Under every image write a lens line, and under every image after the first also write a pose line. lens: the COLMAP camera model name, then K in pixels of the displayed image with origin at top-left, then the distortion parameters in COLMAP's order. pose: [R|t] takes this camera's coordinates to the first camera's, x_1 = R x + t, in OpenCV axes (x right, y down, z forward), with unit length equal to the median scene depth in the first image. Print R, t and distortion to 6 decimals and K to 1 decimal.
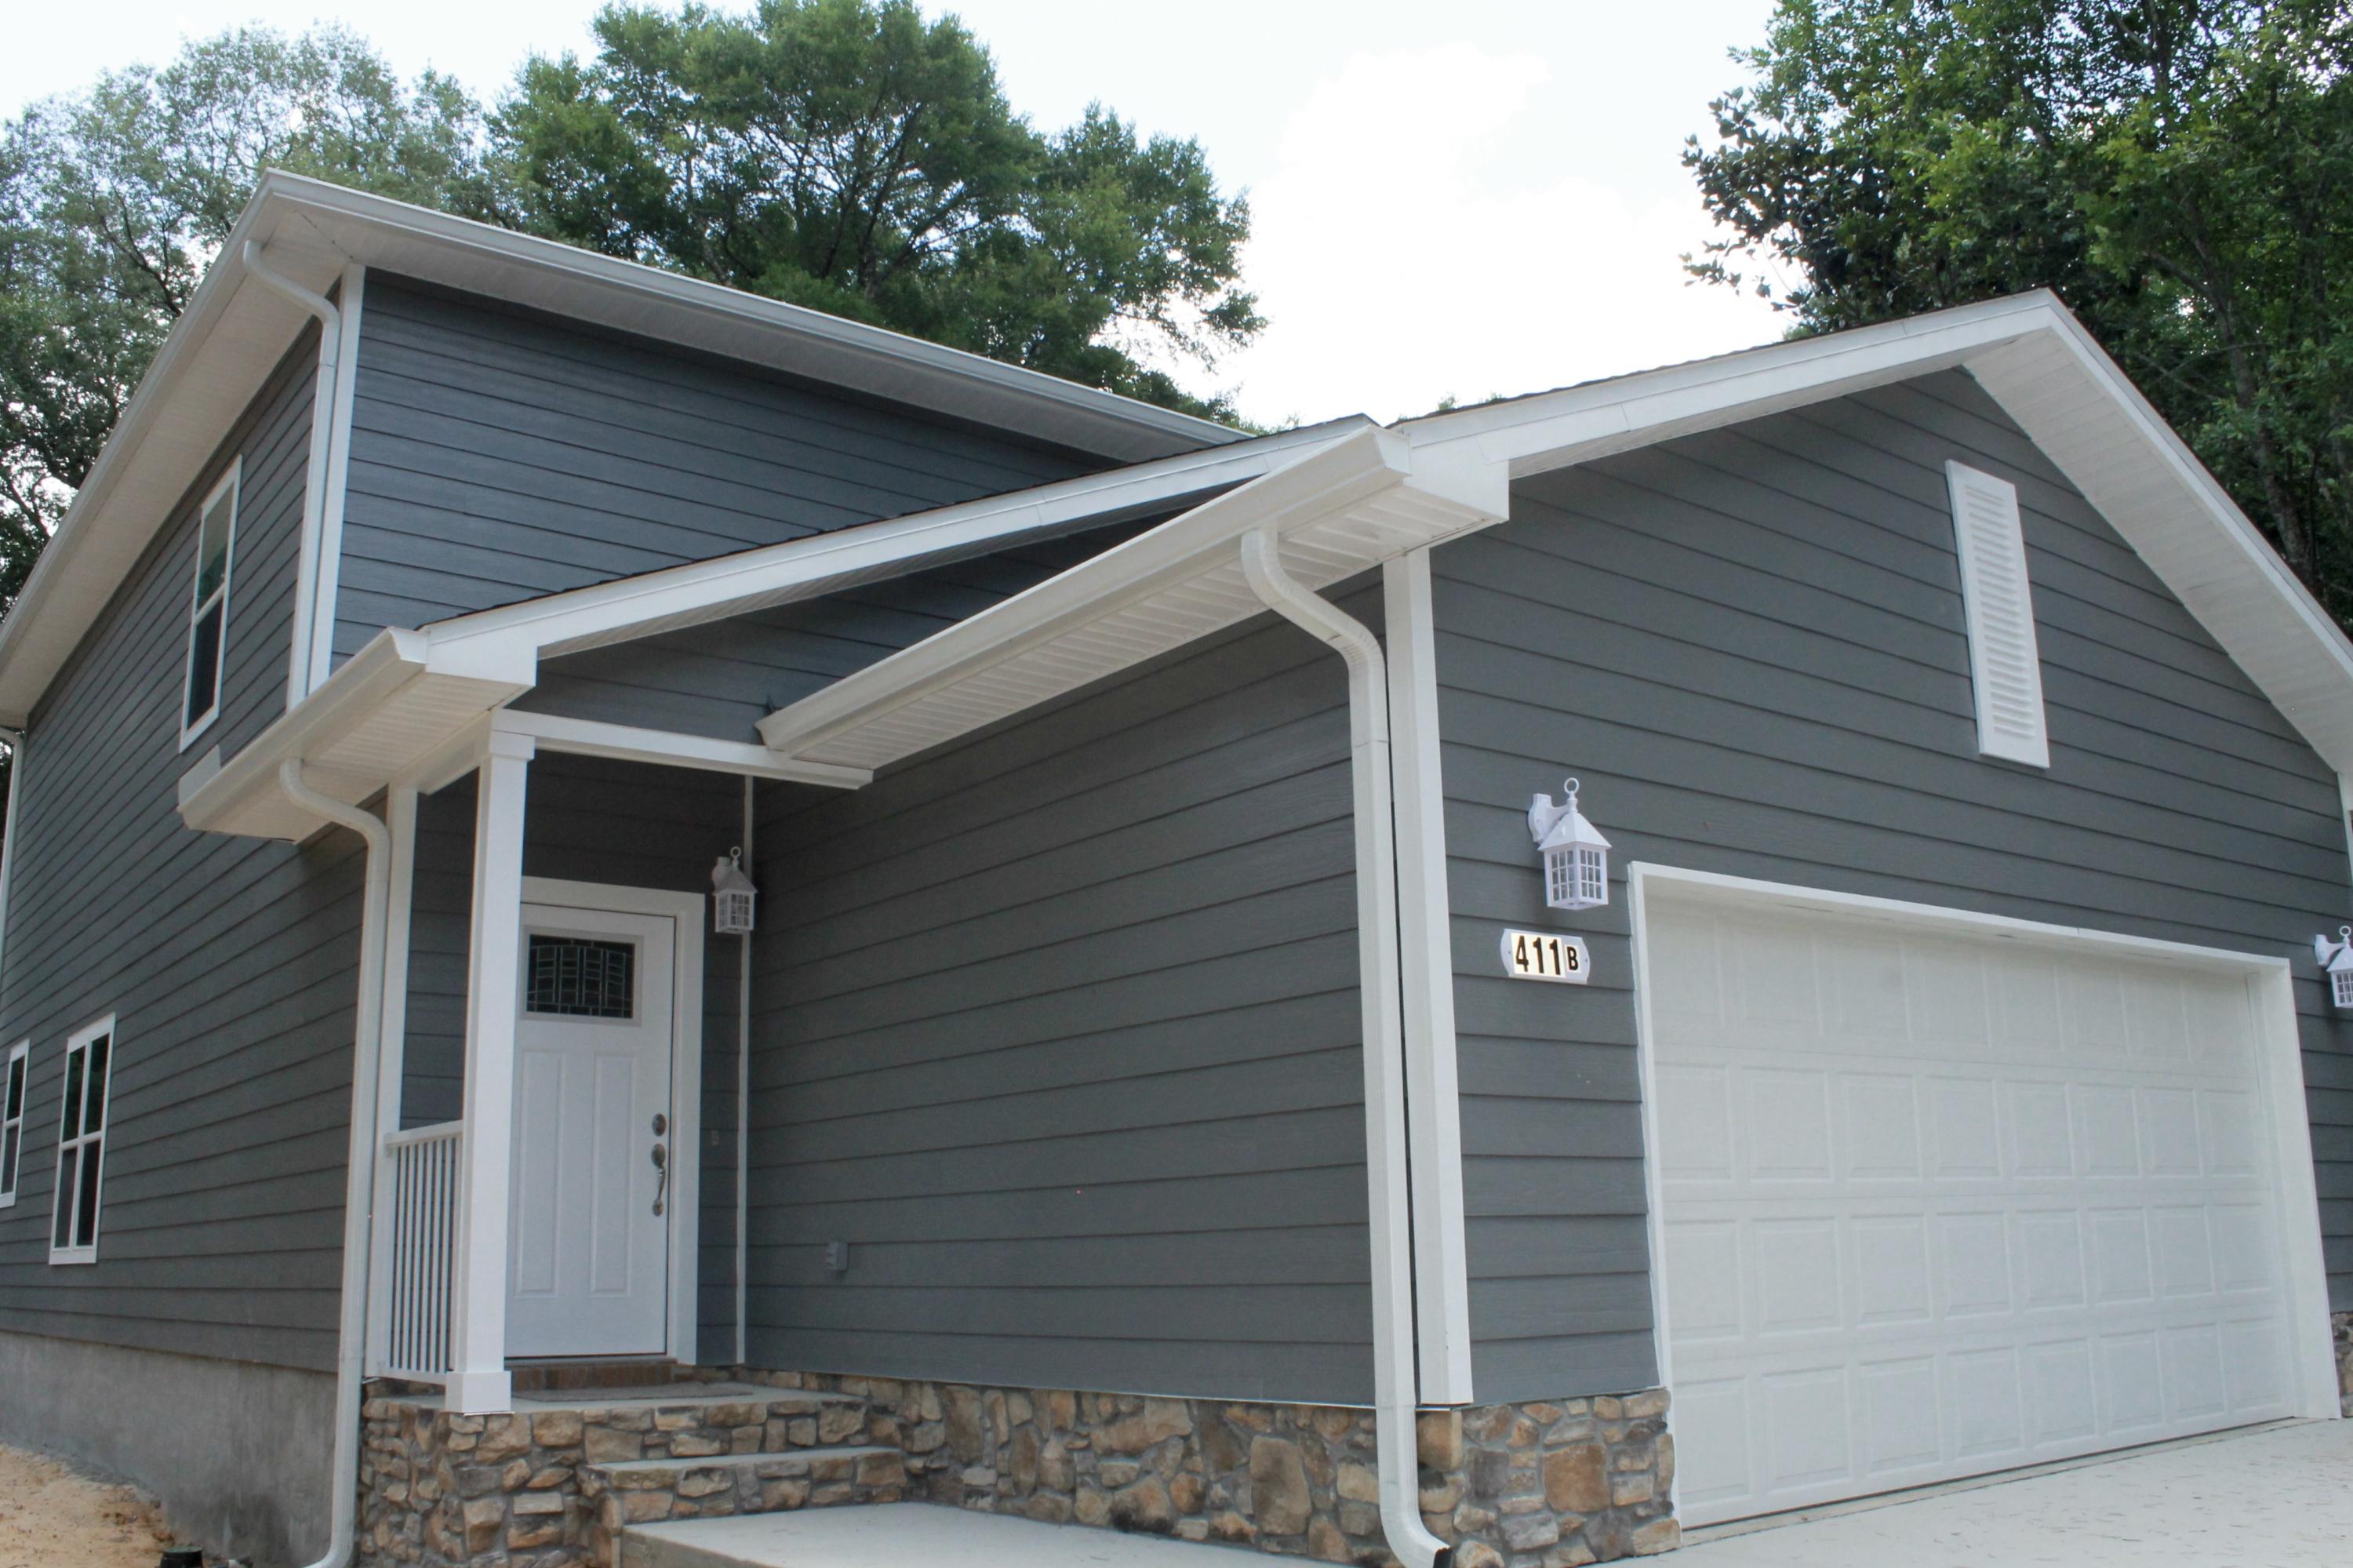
lens RADIAL K [[2077.9, 0, 1113.6], [0, 2077.9, 787.0], [0, 0, 1]] dist [-0.151892, 0.122684]
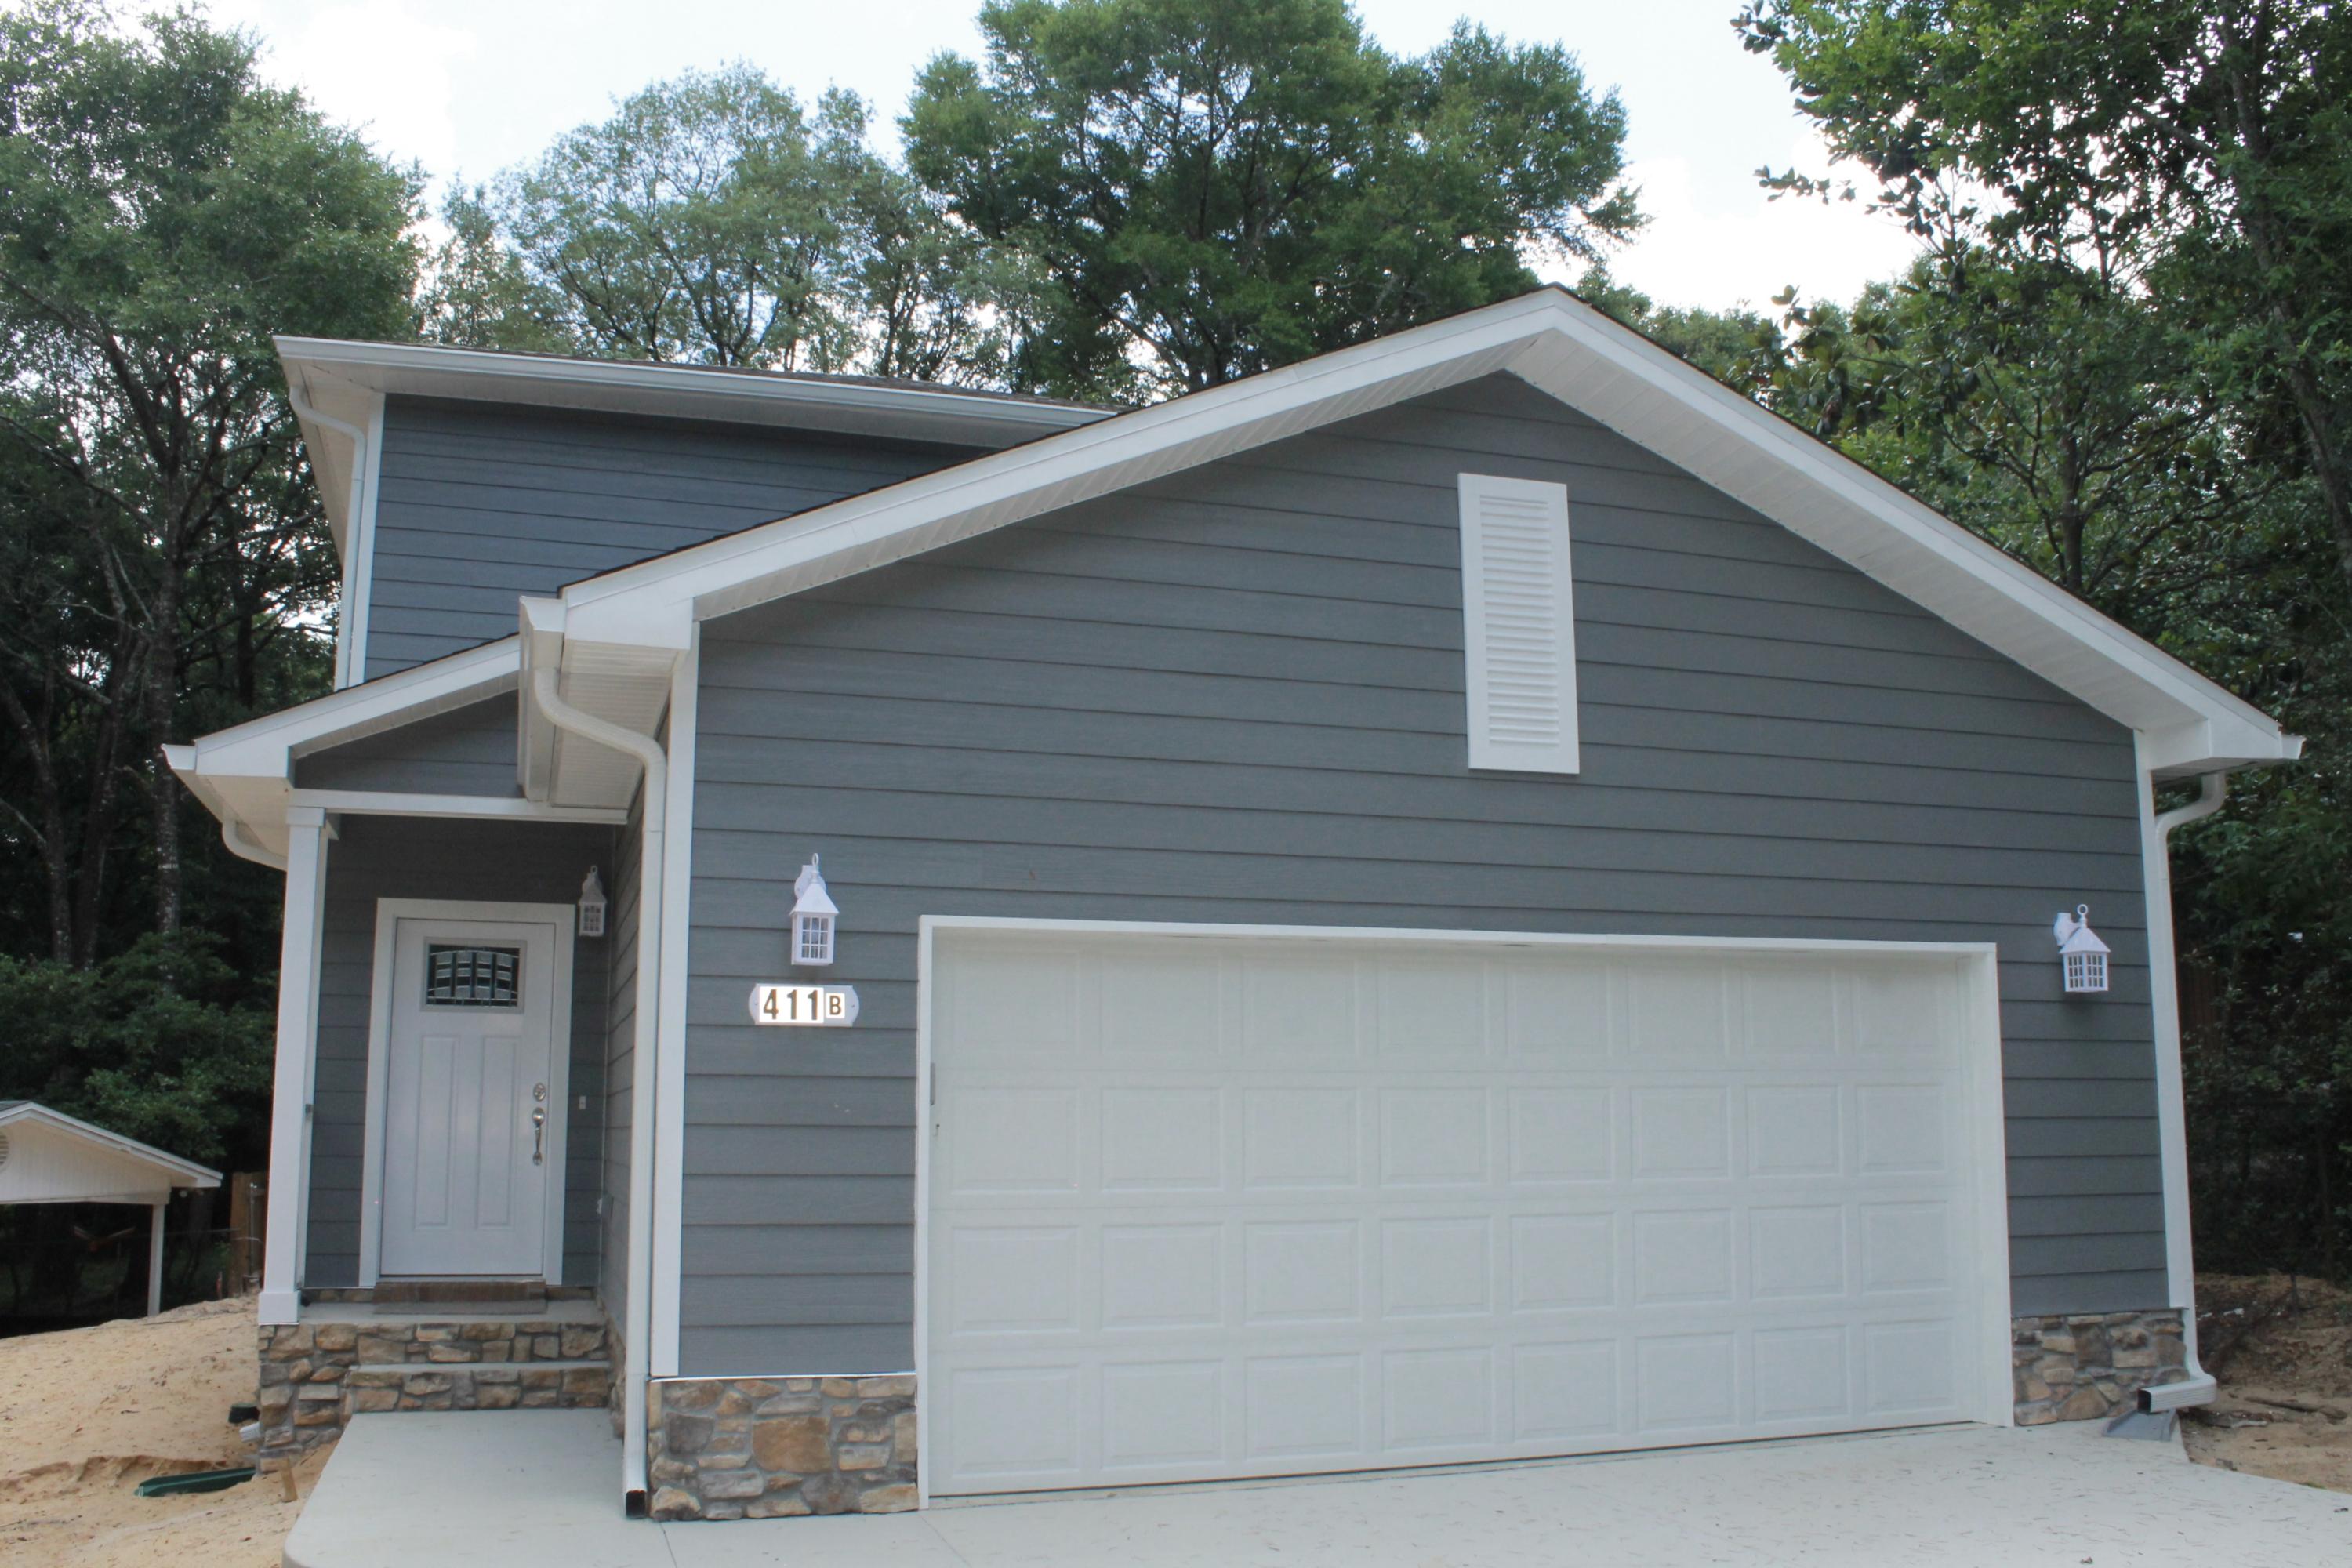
lens RADIAL K [[2052.0, 0, 1176.0], [0, 2052.0, 784.0], [0, 0, 1]] dist [-0.174143, 0.182688]
pose [[0.943321, -0.038290, -0.329665, 0.665757], [0.059205, 0.996804, 0.053637, -0.077734], [0.326557, -0.070115, 0.942573, -0.013549]]
